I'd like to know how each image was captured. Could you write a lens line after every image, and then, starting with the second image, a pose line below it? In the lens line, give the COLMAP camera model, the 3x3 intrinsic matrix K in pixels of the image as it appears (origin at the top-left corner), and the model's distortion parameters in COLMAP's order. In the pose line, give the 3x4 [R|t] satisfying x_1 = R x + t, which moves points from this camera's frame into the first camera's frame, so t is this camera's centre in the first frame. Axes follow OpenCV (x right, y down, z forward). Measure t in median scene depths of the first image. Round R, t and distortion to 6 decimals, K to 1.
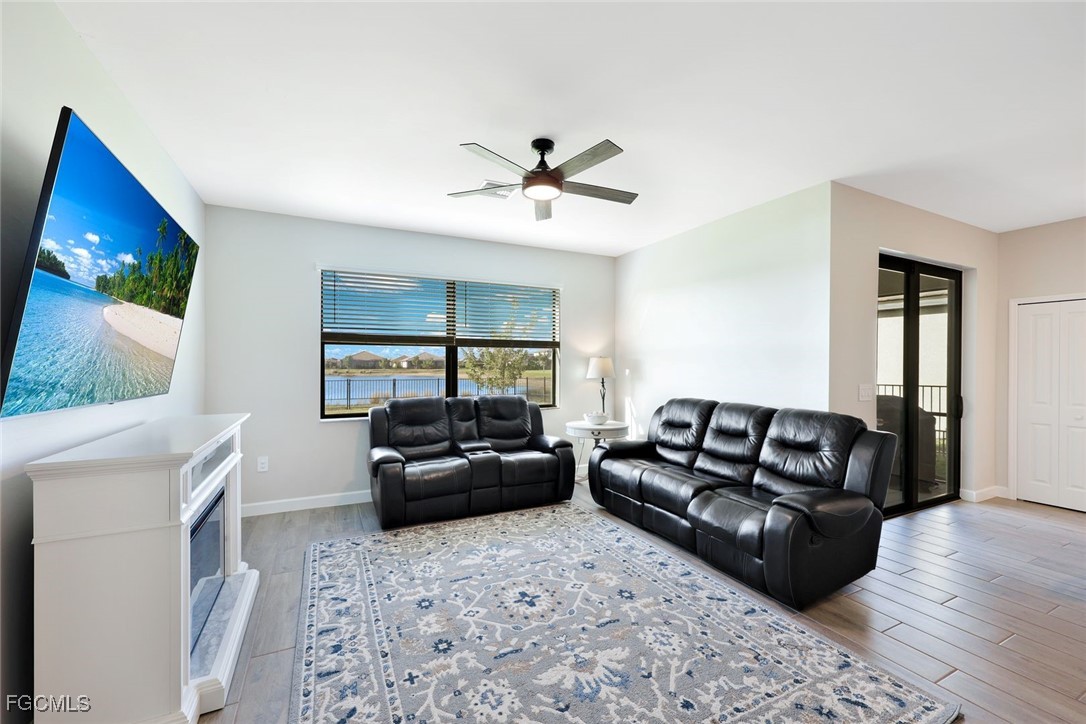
lens RADIAL K [[449.2, 0, 537.1], [0, 449.2, 366.7], [0, 0, 1]] dist [-0.004974, 0.000279]
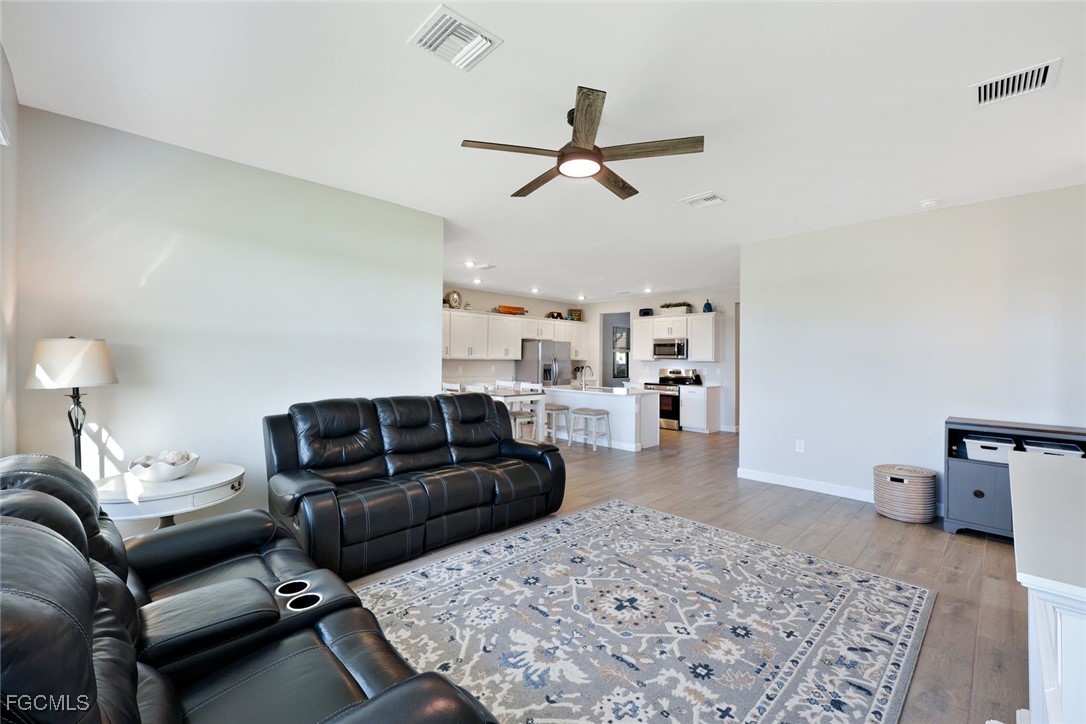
lens RADIAL K [[449.2, 0, 546.5], [0, 449.2, 357.0], [0, 0, 1]] dist [-0.004974, 0.000279]
pose [[-0.322553, -0.003037, 0.946547, -0.949958], [-0.003228, 0.999993, 0.002108, -0.012715], [-0.946546, -0.002375, -0.322560, 1.602041]]
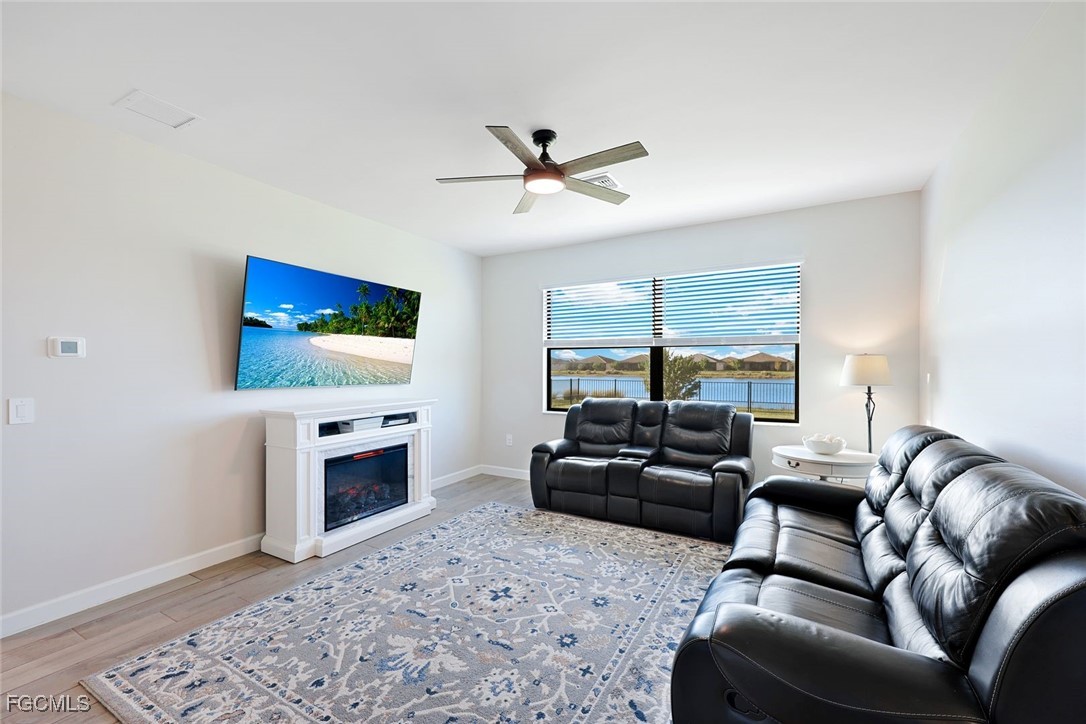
lens RADIAL K [[449.2, 0, 537.2], [0, 449.2, 372.5], [0, 0, 1]] dist [-0.004974, 0.000279]
pose [[0.554789, 0.010108, -0.831930, 0.953311], [-0.002957, 0.999944, 0.010177, -0.001225], [0.831986, -0.003186, 0.554787, 0.543056]]
